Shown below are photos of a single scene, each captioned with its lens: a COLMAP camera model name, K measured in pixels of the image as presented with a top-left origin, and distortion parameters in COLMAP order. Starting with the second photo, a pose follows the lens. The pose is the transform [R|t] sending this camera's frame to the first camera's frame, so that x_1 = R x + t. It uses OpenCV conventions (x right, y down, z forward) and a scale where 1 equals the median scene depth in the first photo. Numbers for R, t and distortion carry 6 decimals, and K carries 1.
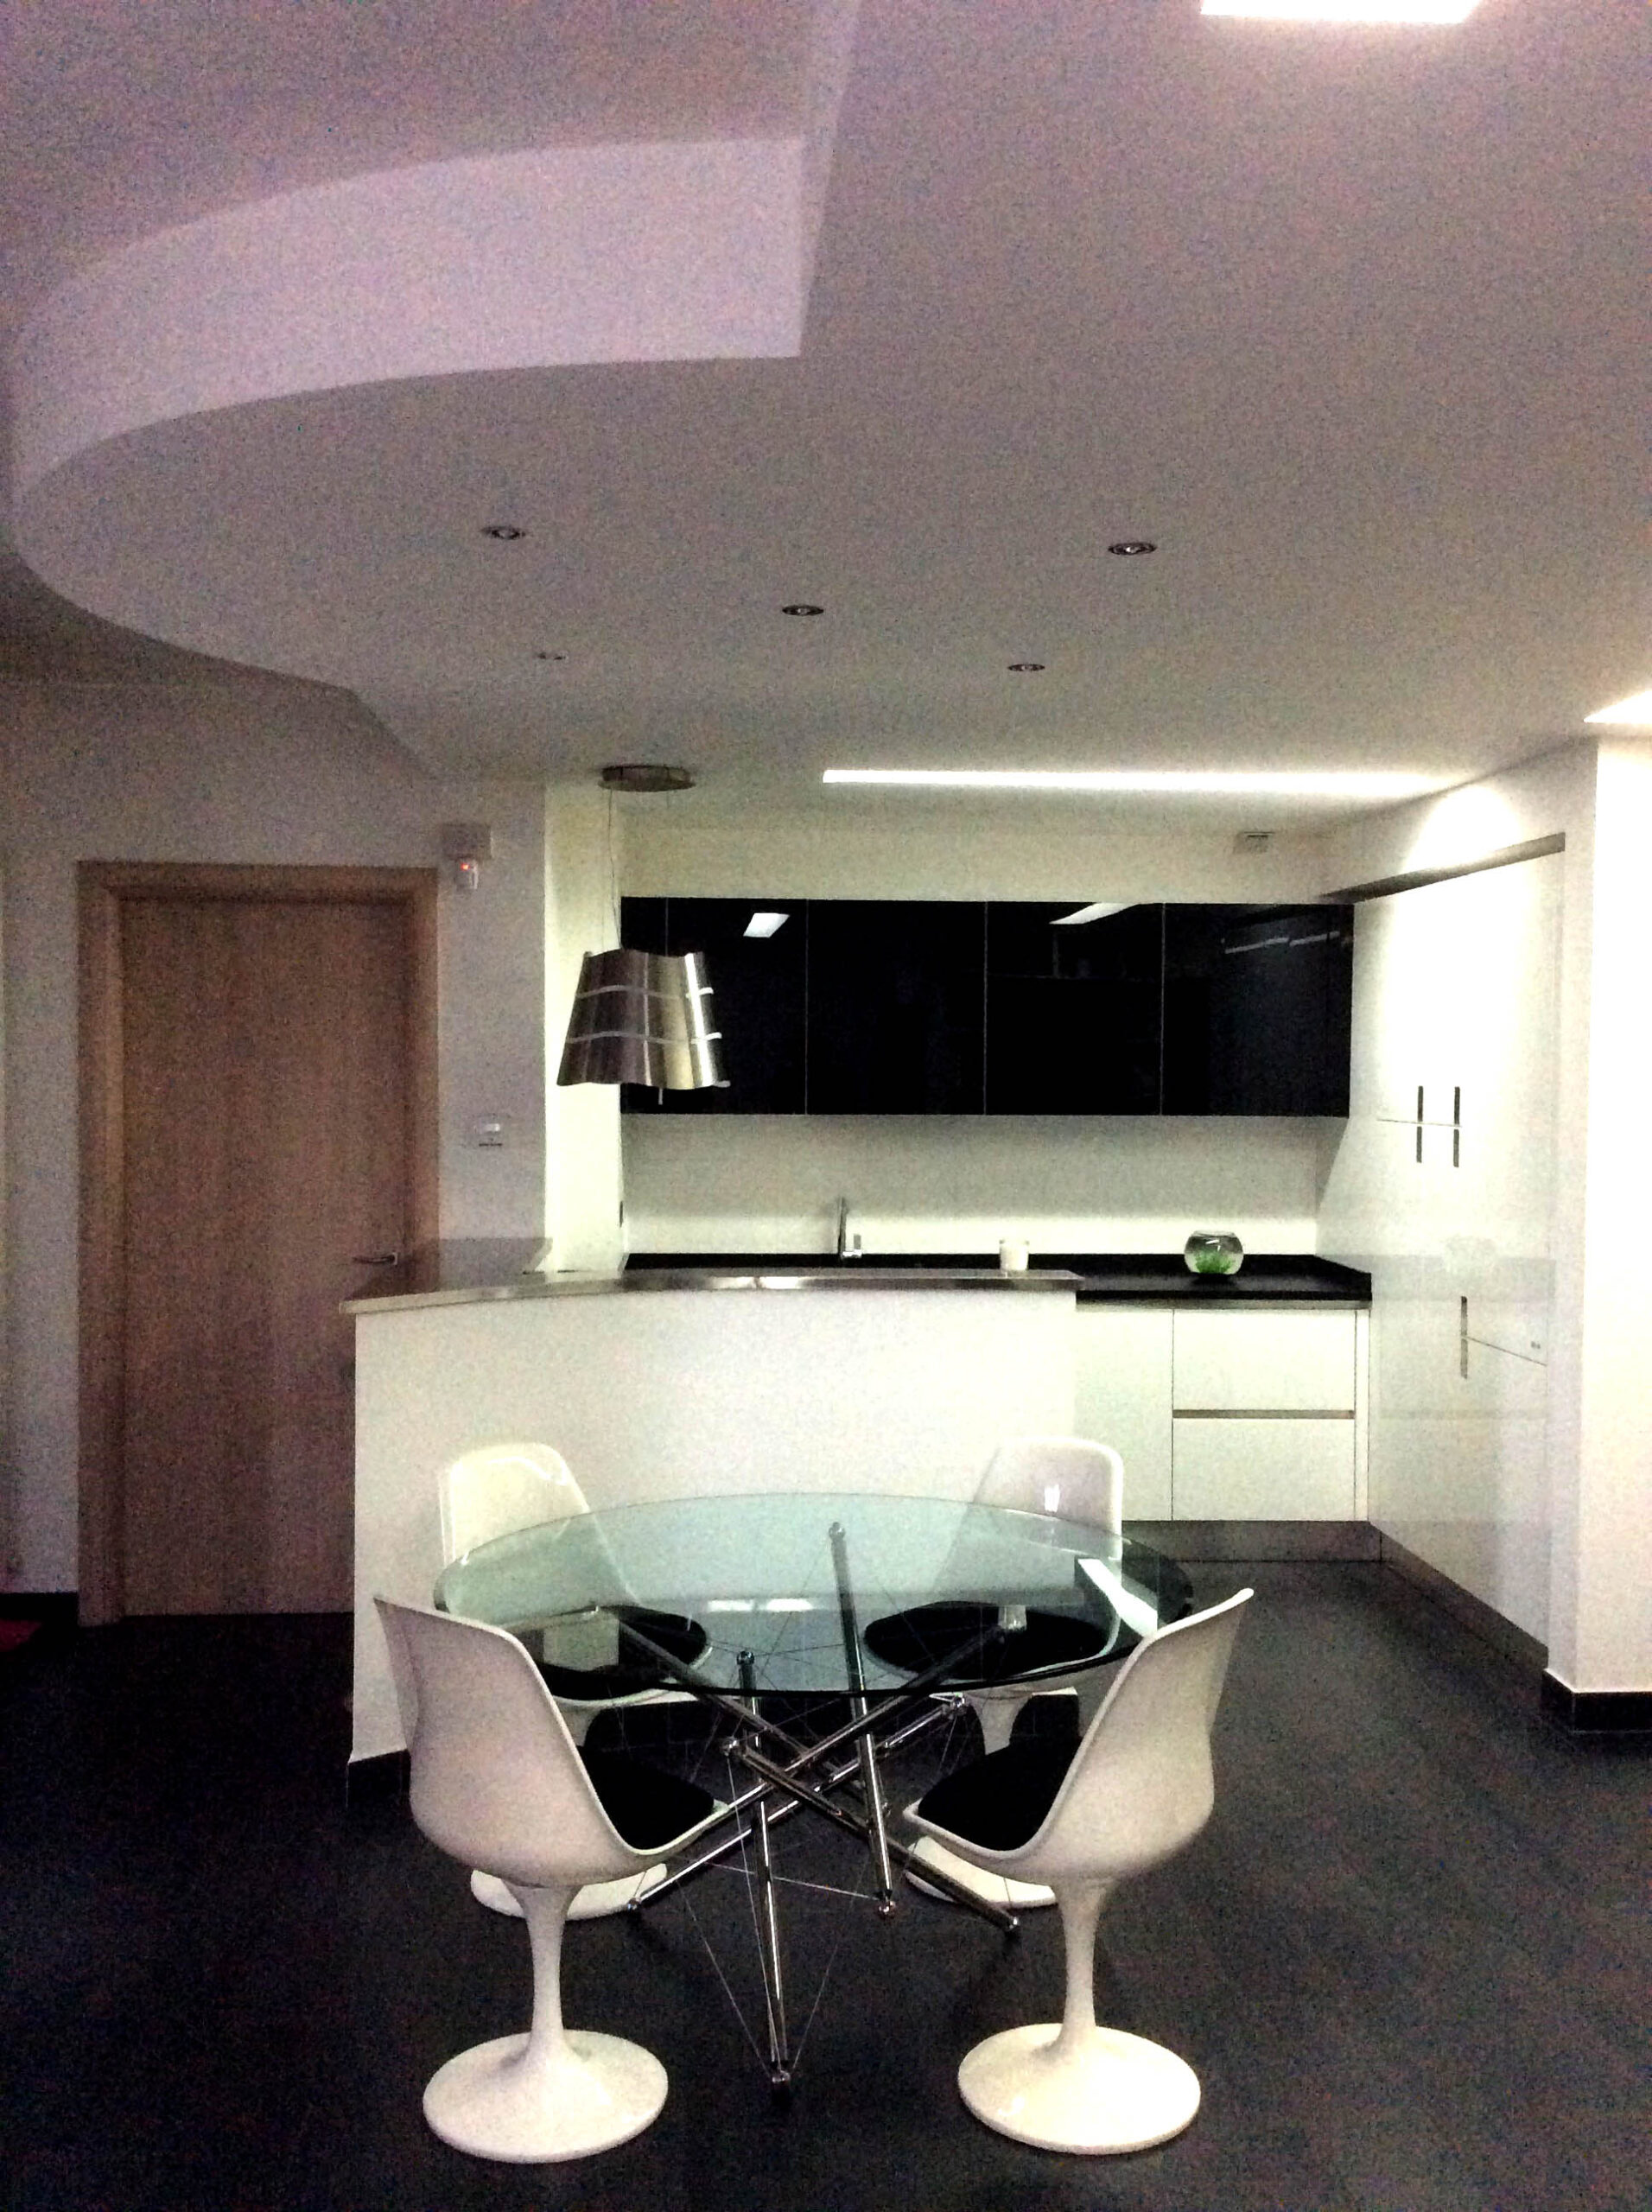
lens RADIAL K [[2093.6, 0, 826.0], [0, 2093.6, 1106.0], [0, 0, 1]] dist [-0.005185, -0.008018]
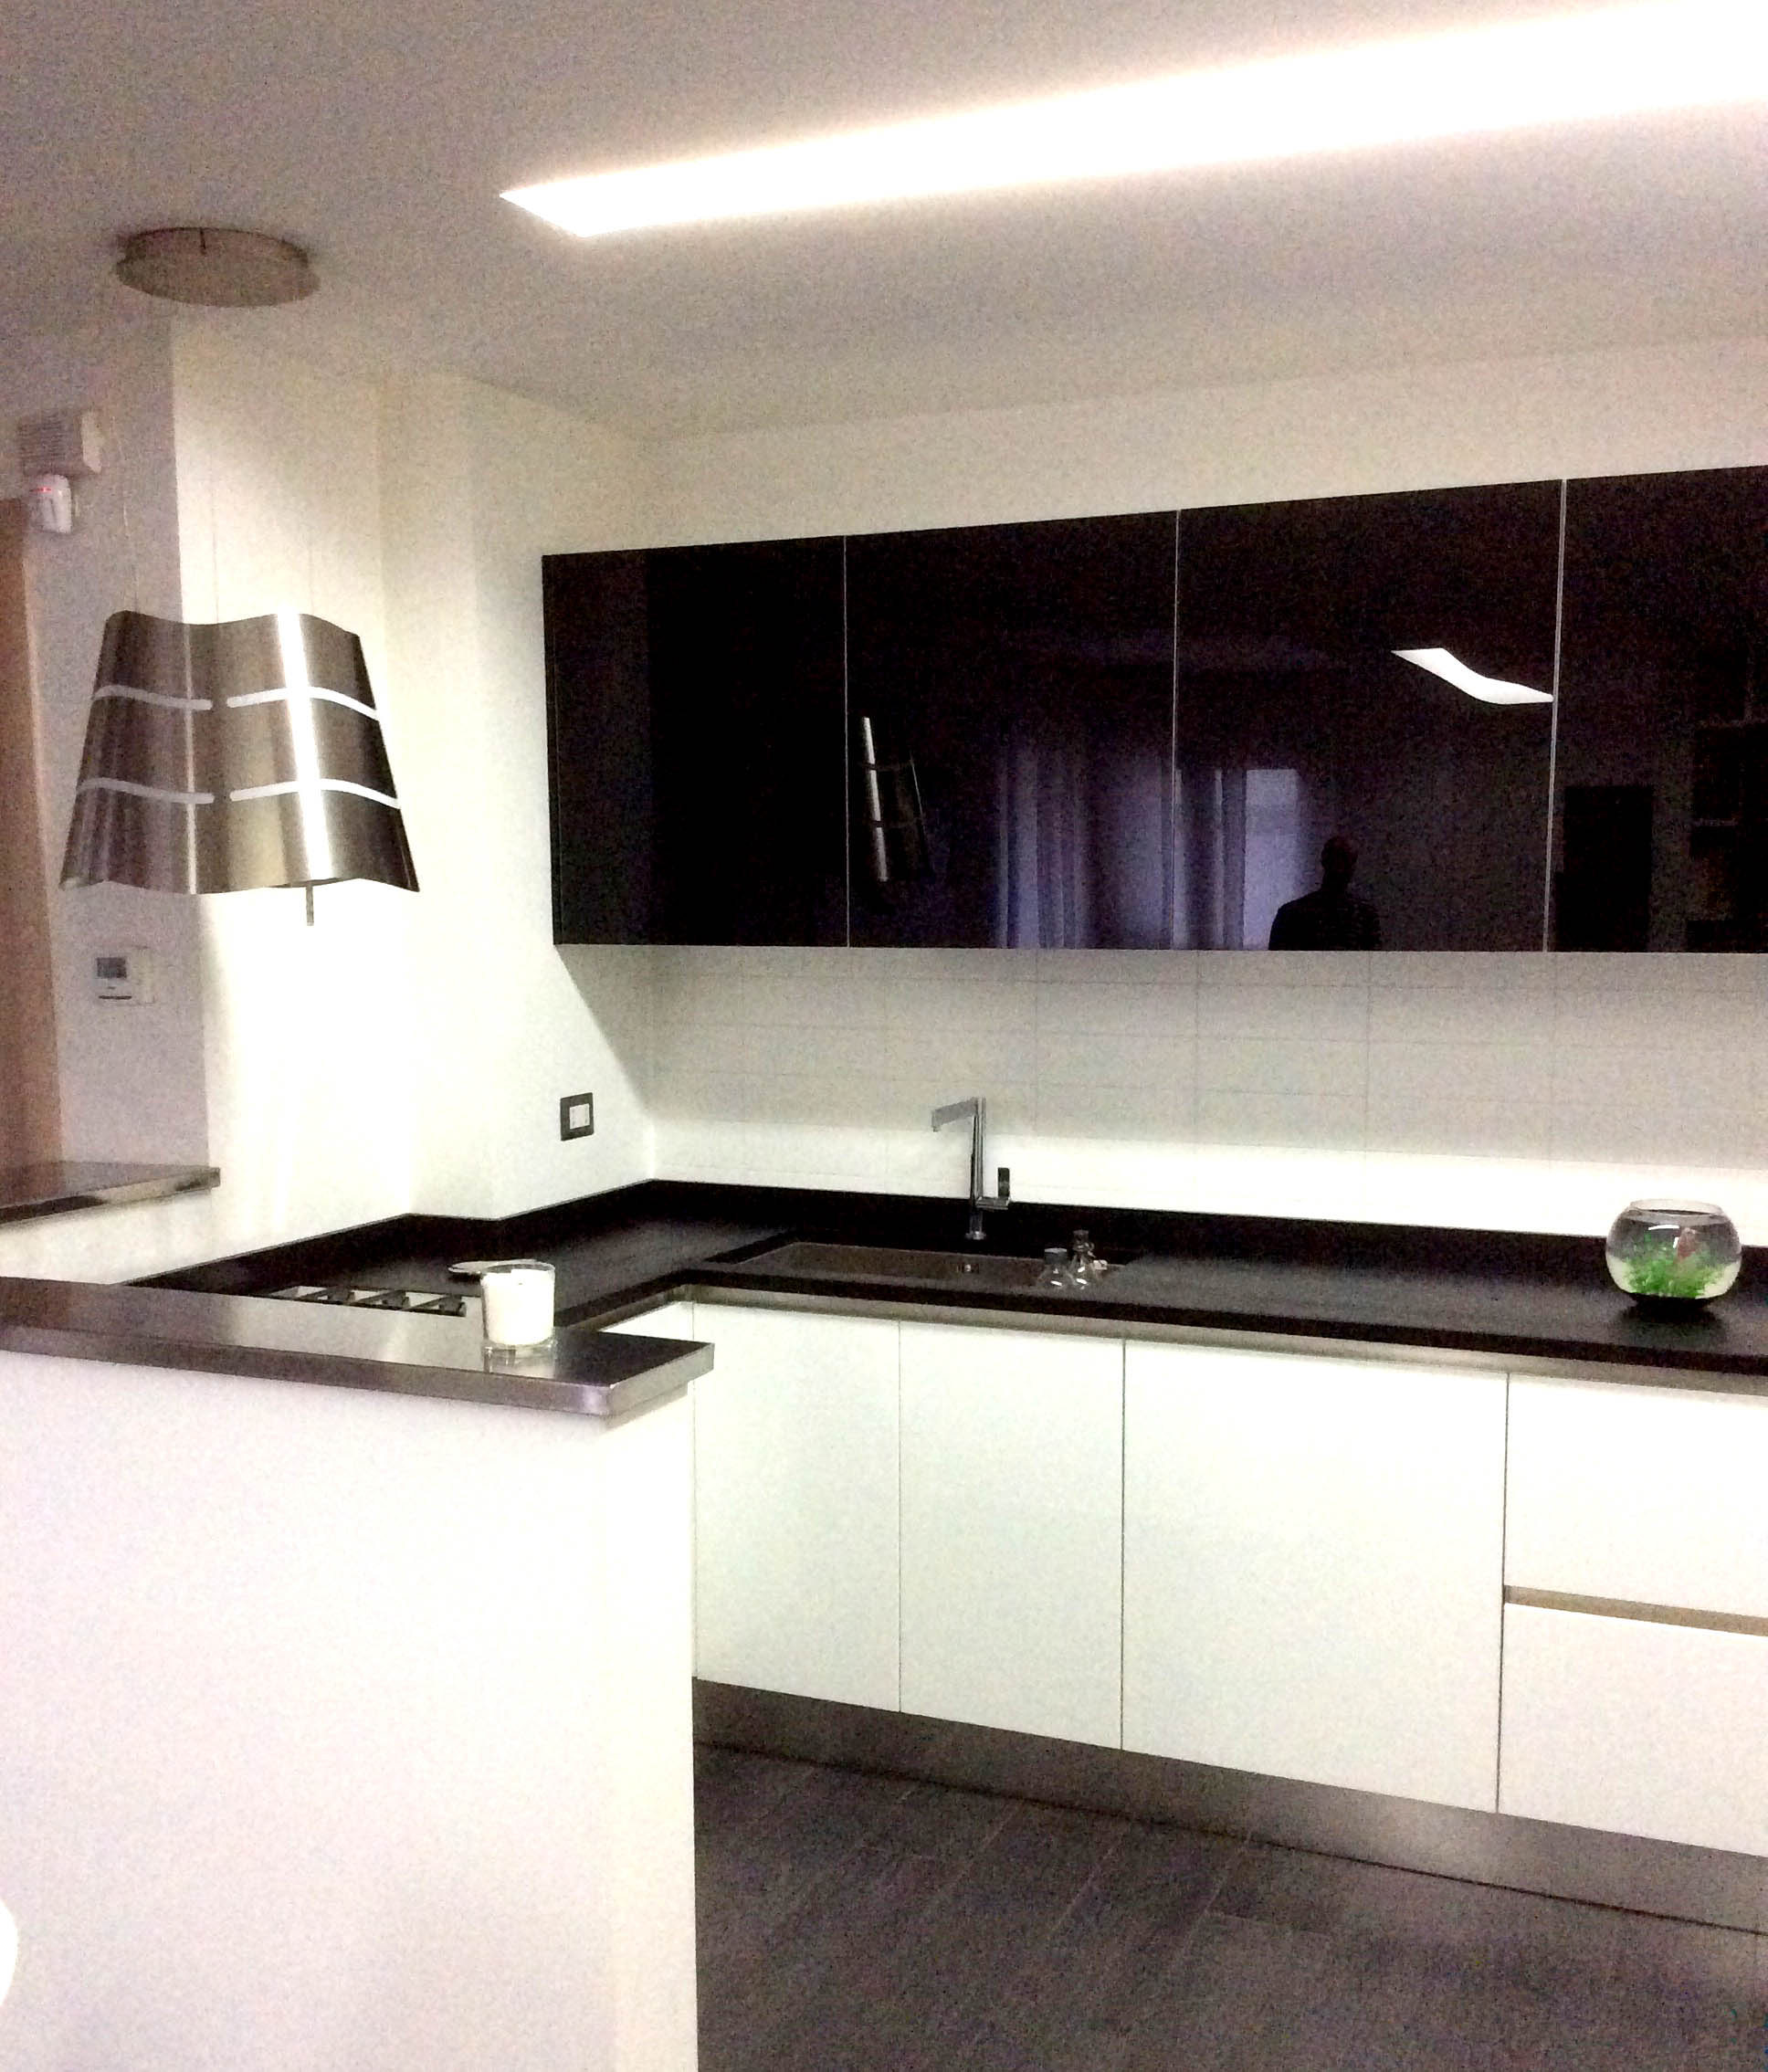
lens RADIAL K [[2060.6, 0, 884.0], [0, 2060.6, 1036.0], [0, 0, 1]] dist [-0.011843, -0.006911]
pose [[0.888708, 0.022036, -0.457943, 0.269248], [0.000936, 0.998755, 0.049876, 0.001240], [0.458472, -0.044754, 0.887581, 0.603882]]
